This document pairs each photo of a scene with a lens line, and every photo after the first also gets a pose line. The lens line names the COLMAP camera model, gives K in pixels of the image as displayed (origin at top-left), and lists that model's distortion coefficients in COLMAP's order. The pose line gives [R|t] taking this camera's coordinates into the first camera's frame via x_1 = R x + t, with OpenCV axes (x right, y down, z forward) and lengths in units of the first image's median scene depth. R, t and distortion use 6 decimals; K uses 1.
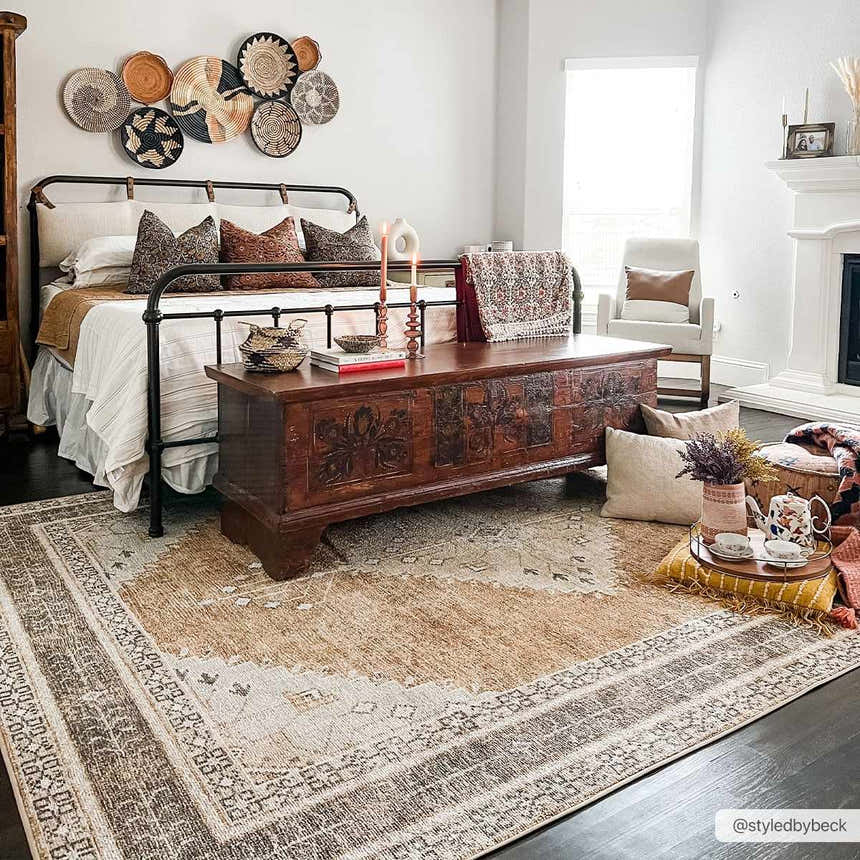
lens RADIAL K [[1178.9, 0, 430.0], [0, 1178.9, 430.0], [0, 0, 1]] dist [0.018795, 0.006458]
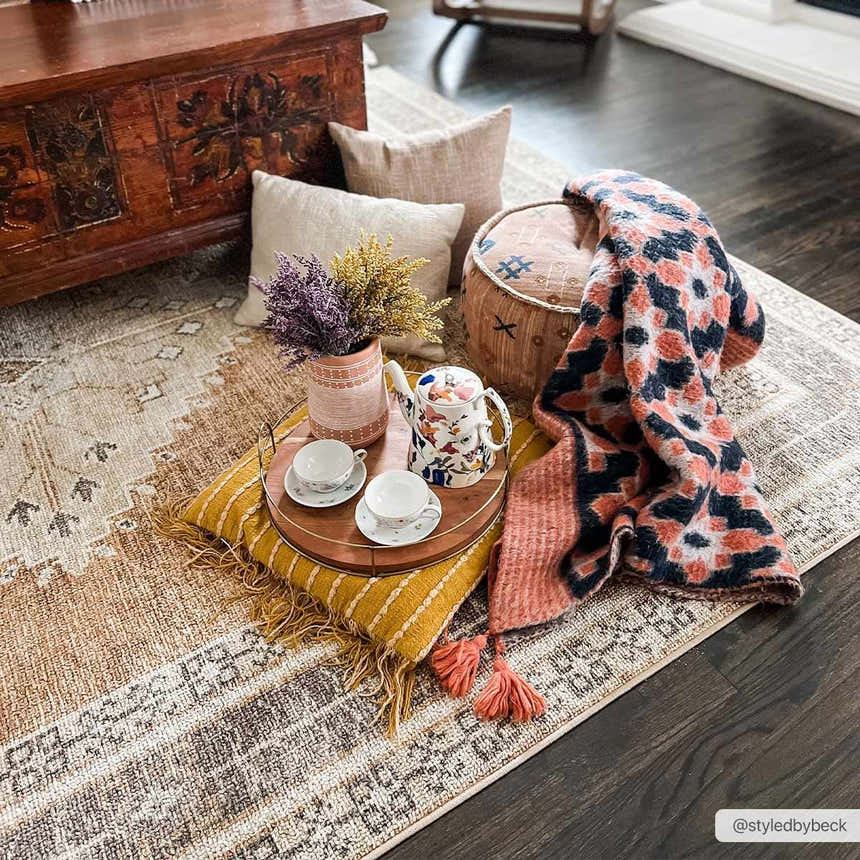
lens RADIAL K [[762.2, 0, 453.1], [0, 762.2, 428.7], [0, 0, 1]] dist [-0.001604, -0.002232]
pose [[0.990525, 0.077882, -0.113114, 0.350755], [-0.007291, 0.852309, 0.522988, -0.109845], [0.137139, -0.517208, 0.844801, 0.695743]]
